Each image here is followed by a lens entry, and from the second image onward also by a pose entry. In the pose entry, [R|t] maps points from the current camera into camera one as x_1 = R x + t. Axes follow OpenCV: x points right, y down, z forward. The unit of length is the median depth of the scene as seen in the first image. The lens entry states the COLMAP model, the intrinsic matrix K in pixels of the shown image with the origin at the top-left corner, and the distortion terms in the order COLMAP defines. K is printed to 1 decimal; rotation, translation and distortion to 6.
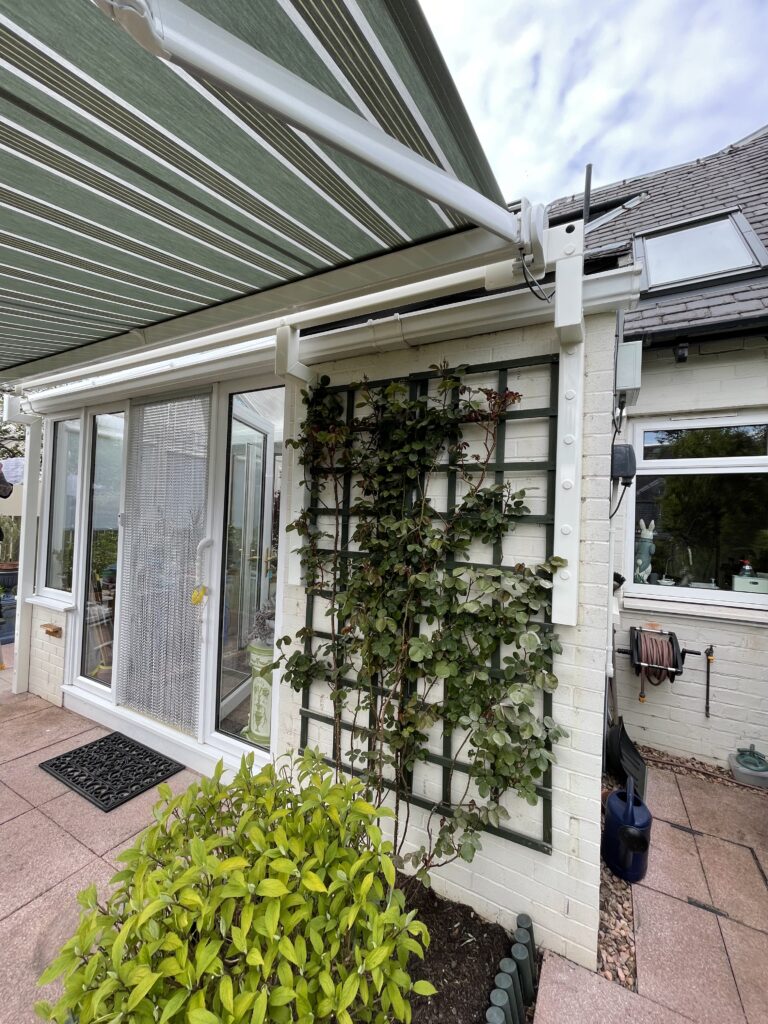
lens RADIAL K [[416.3, 0, 382.4], [0, 416.3, 511.7], [0, 0, 1]] dist [-0.001895, 0.000580]
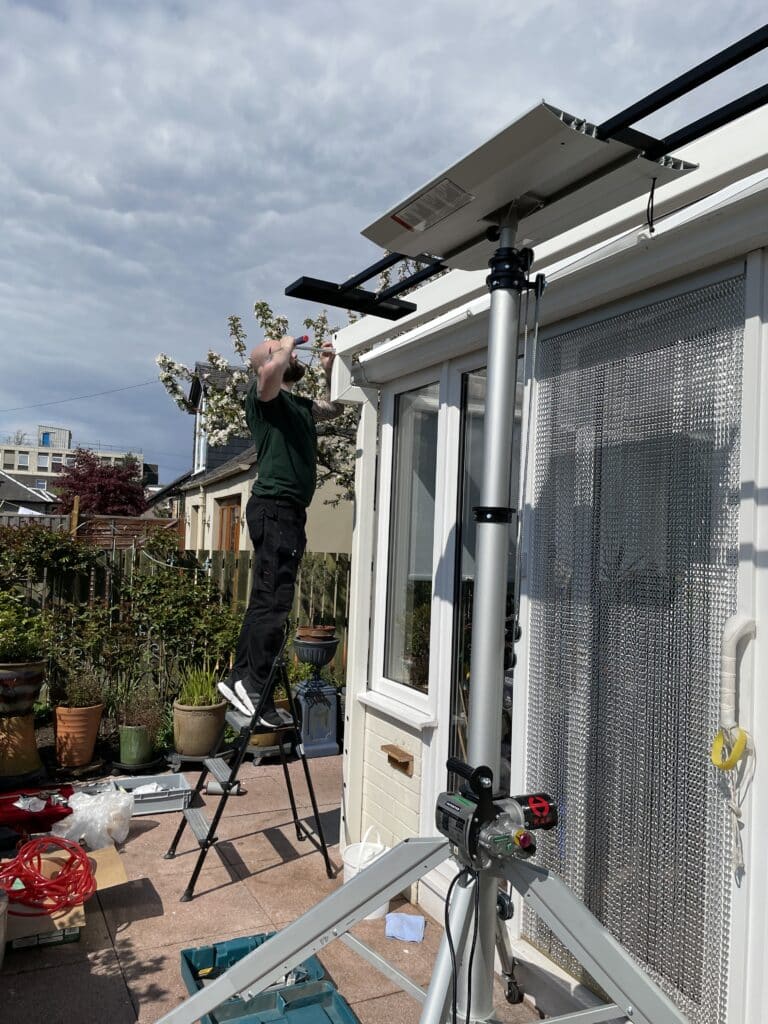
lens RADIAL K [[778.4, 0, 388.4], [0, 778.4, 510.5], [0, 0, 1]] dist [0.078758, -0.097818]
pose [[0.830109, -0.019577, -0.557258, -0.330279], [-0.003611, 0.999174, -0.040480, -0.015355], [0.557590, 0.035615, 0.829352, 0.151407]]
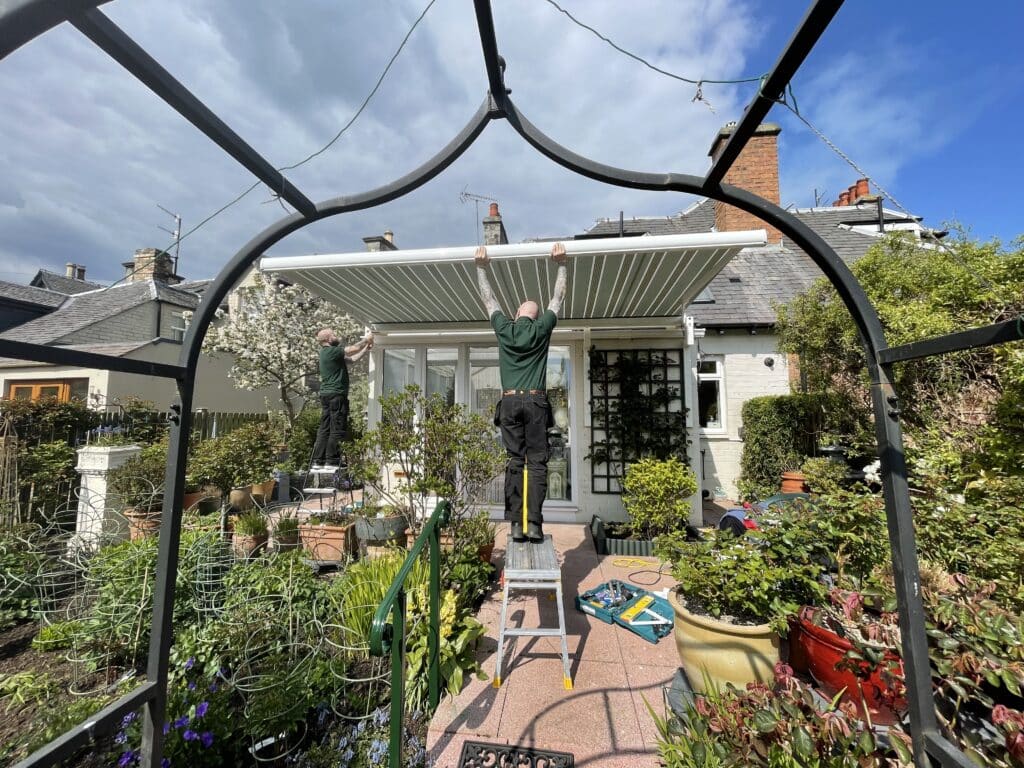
lens RADIAL K [[416.3, 0, 508.8], [0, 416.3, 379.4], [0, 0, 1]] dist [-0.001895, 0.000580]
pose [[0.933059, -0.002663, 0.359714, -1.630928], [0.026561, 0.997753, -0.061510, 0.034635], [-0.358742, 0.066947, 0.931033, -1.265606]]
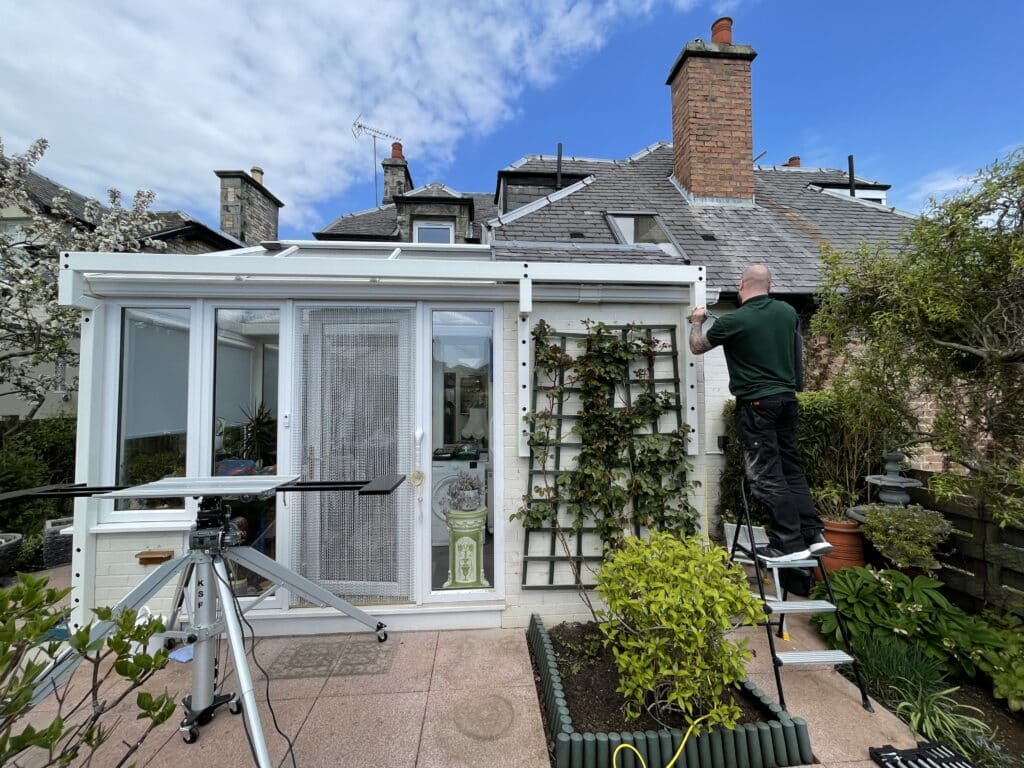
lens RADIAL K [[416.3, 0, 512.6], [0, 416.3, 380.6], [0, 0, 1]] dist [-0.001895, 0.000580]
pose [[0.840829, -0.018320, 0.540990, -1.037156], [0.027826, 0.999569, -0.009399, -0.075238], [-0.540585, 0.022957, 0.840976, -0.185119]]
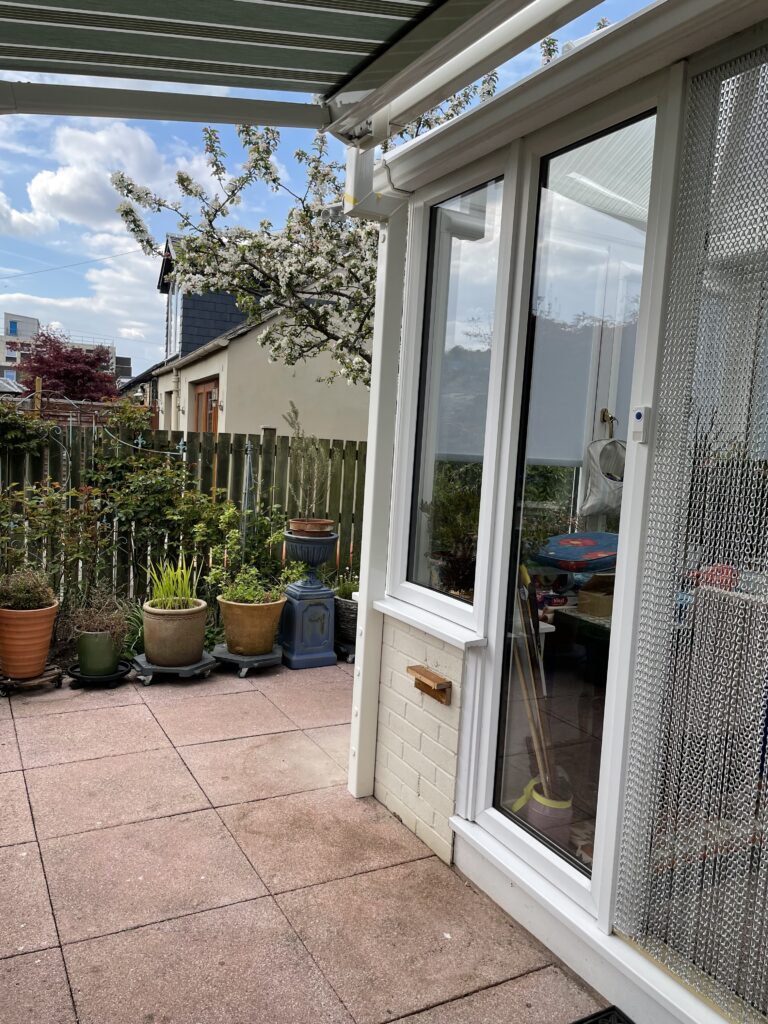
lens RADIAL K [[778.4, 0, 380.5], [0, 778.4, 506.6], [0, 0, 1]] dist [0.078758, -0.097818]
pose [[0.839986, 0.061070, -0.539160, -0.658346], [-0.021319, 0.996593, 0.079669, 0.055081], [0.542189, -0.055426, 0.838426, 0.469924]]
